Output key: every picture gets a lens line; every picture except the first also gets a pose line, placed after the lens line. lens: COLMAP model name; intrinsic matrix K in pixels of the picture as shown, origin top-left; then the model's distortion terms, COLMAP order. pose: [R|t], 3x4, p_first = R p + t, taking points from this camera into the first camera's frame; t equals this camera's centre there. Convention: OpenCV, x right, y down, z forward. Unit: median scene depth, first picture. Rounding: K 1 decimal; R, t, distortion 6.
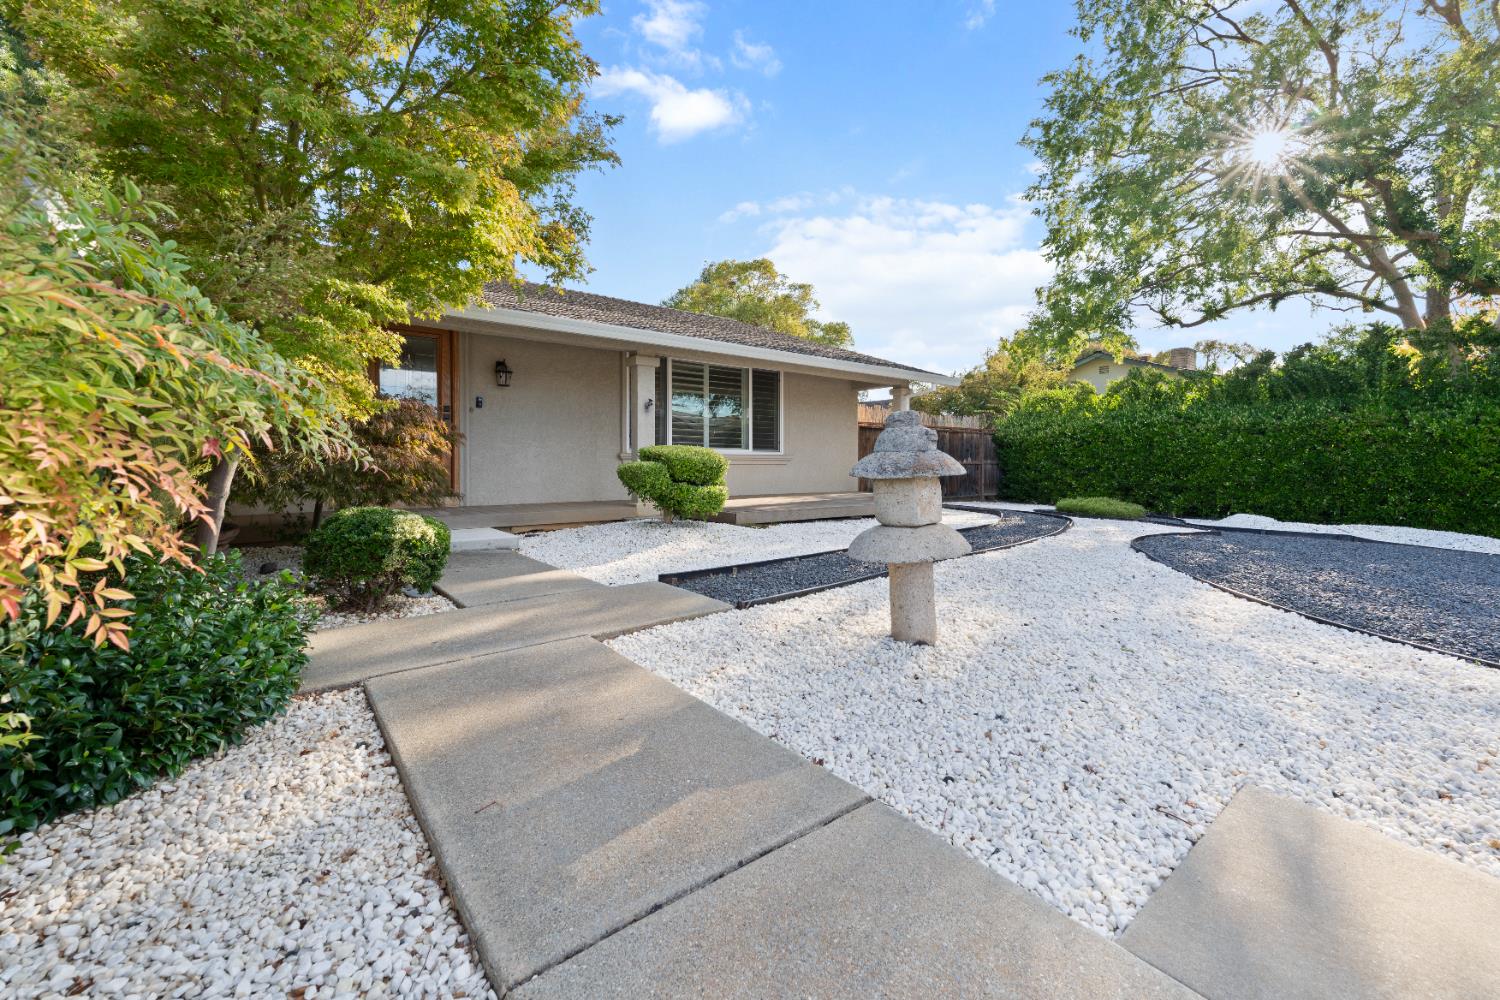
lens RADIAL K [[613.2, 0, 761.7], [0, 613.2, 468.2], [0, 0, 1]] dist [0.000442, -0.000178]
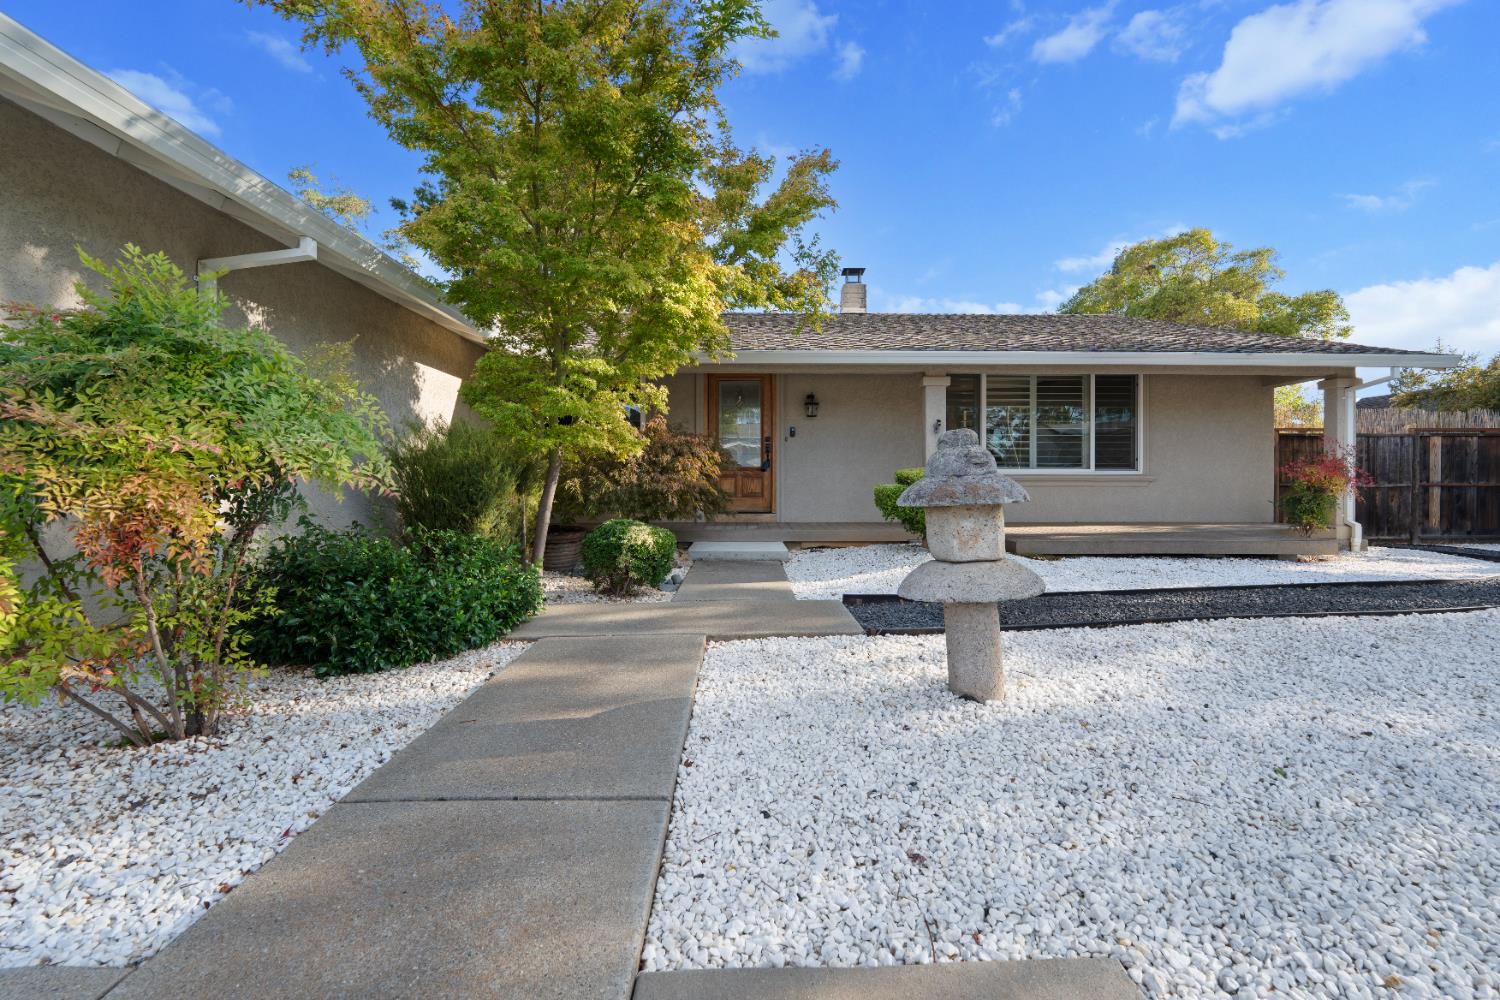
lens RADIAL K [[629.6, 0, 774.0], [0, 629.6, 476.9], [0, 0, 1]] dist [0.000072, -0.000052]
pose [[0.794498, -0.006921, -0.607228, 0.222948], [-0.004169, 0.999849, -0.016850, -0.003991], [0.607253, 0.015918, 0.794349, 0.046344]]
